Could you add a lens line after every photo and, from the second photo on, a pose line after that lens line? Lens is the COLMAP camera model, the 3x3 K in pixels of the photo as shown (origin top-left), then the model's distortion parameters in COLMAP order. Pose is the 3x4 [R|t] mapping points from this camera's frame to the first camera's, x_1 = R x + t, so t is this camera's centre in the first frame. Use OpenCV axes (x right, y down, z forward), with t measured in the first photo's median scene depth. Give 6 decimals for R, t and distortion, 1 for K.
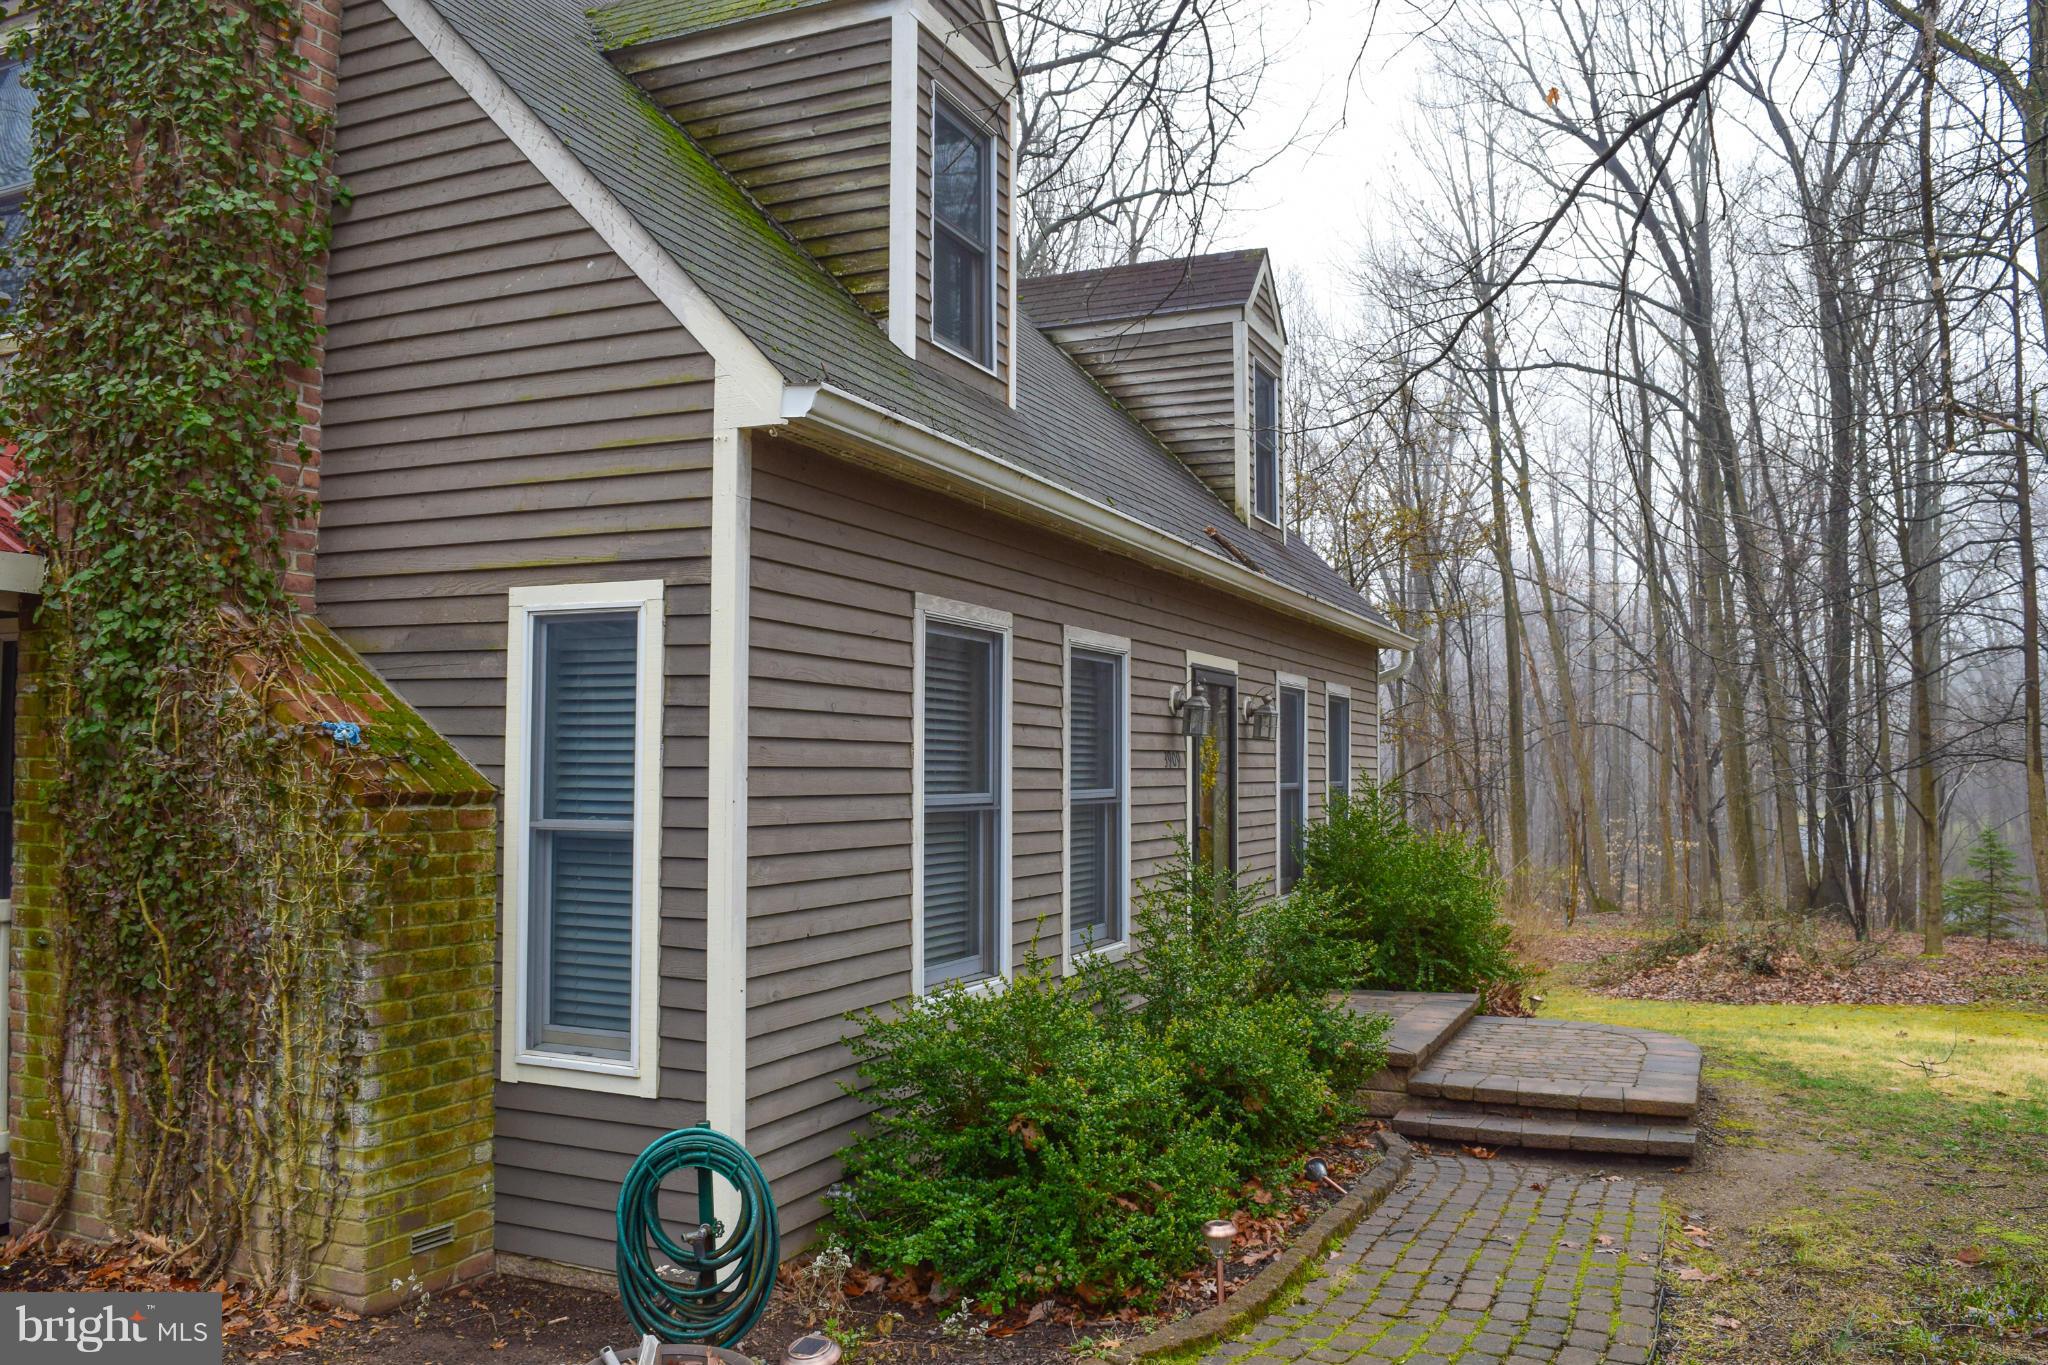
lens RADIAL K [[1603.4, 0, 1025.7], [0, 1603.4, 685.1], [0, 0, 1]] dist [-0.090267, 0.015877]
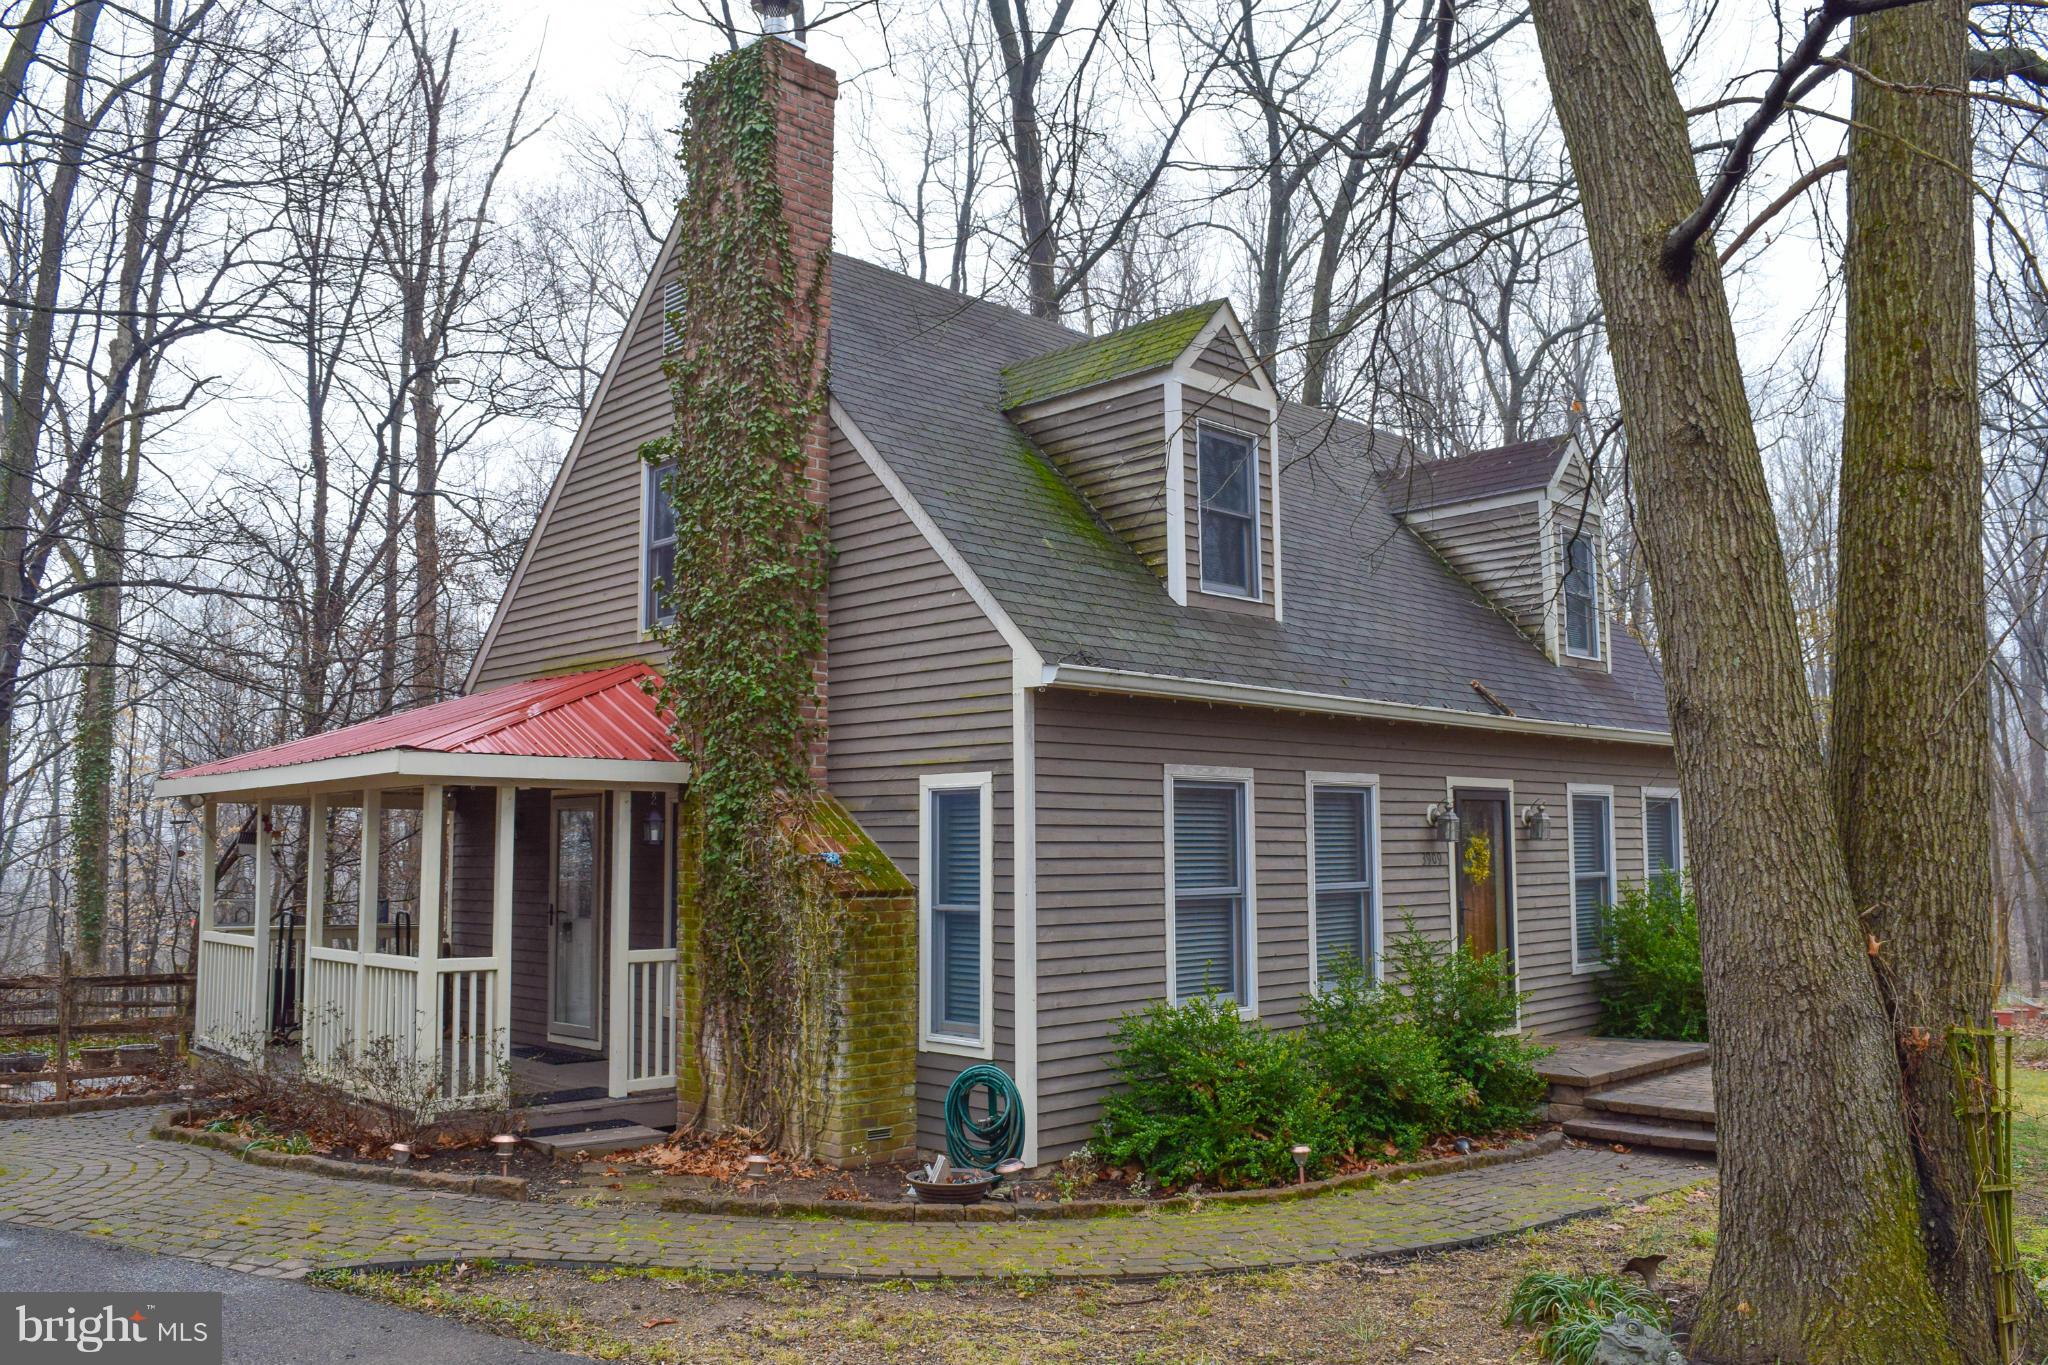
lens RADIAL K [[1603.4, 0, 1022.4], [0, 1603.4, 681.0], [0, 0, 1]] dist [-0.090267, 0.015877]
pose [[0.927093, -0.049241, -0.371582, 0.473790], [0.029297, 0.997820, -0.059132, -0.058656], [0.373684, 0.043935, 0.926515, -0.658352]]
